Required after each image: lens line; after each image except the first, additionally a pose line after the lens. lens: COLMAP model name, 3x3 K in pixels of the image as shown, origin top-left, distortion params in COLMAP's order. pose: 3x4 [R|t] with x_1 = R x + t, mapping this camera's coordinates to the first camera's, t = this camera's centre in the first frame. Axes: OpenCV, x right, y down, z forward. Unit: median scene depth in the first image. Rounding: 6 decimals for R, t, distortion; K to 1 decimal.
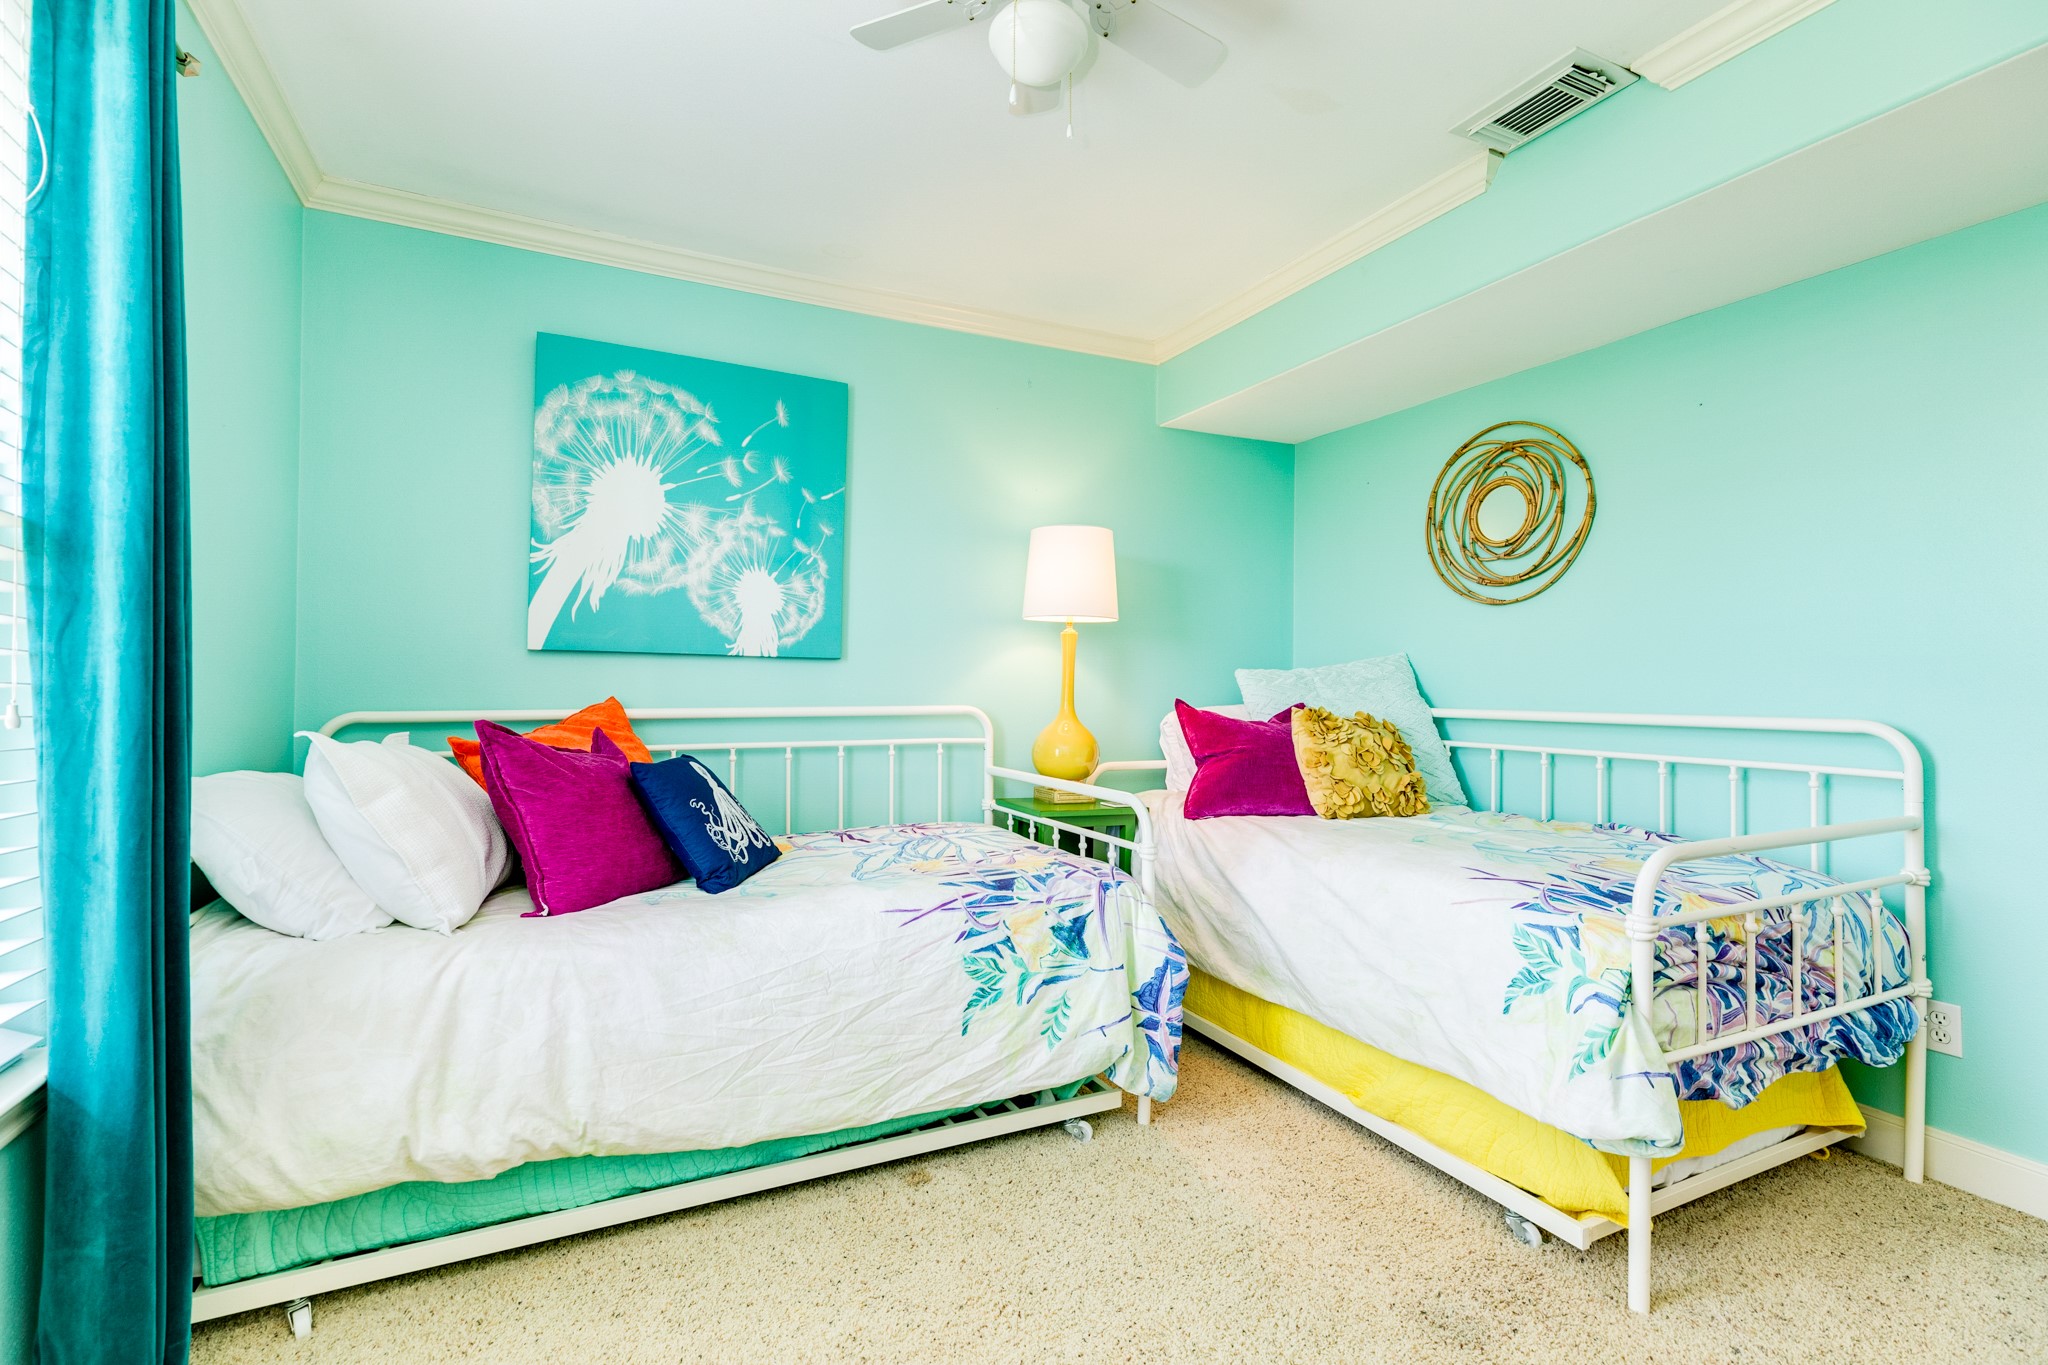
lens RADIAL K [[939.8, 0, 1024.6], [0, 939.8, 657.6], [0, 0, 1]] dist [0.001646, 0.000228]
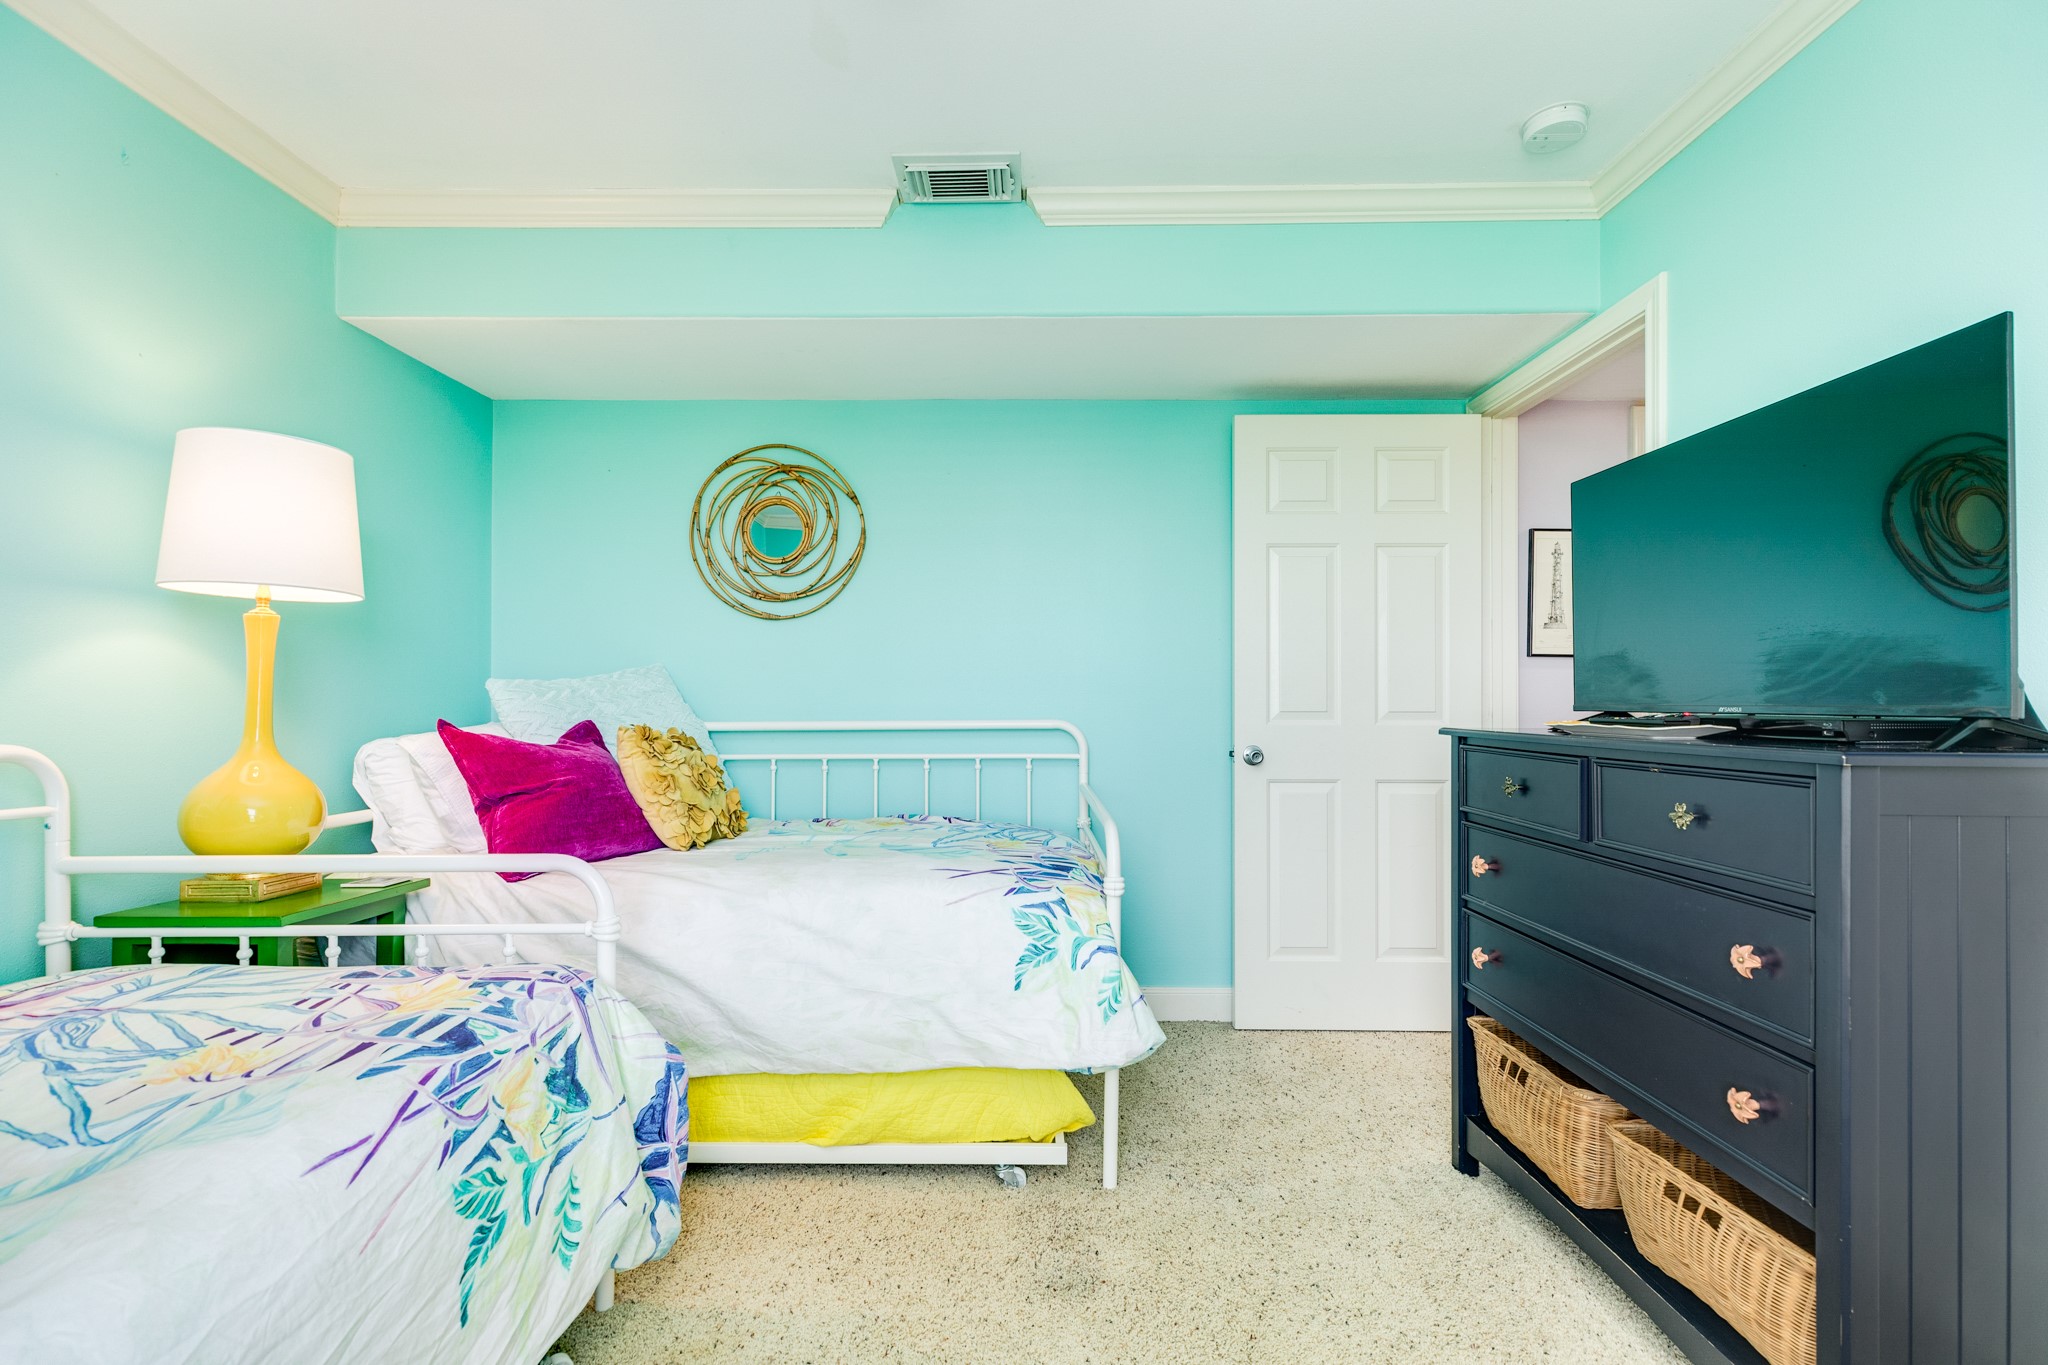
lens RADIAL K [[911.7, 0, 1024.0], [0, 911.7, 682.5], [0, 0, 1]] dist [0.000816, -0.000256]
pose [[0.433103, 0.008610, 0.901304, -0.355287], [-0.020330, 0.999793, 0.000219, 0.009258], [-0.901115, -0.018418, 0.433188, 0.402063]]
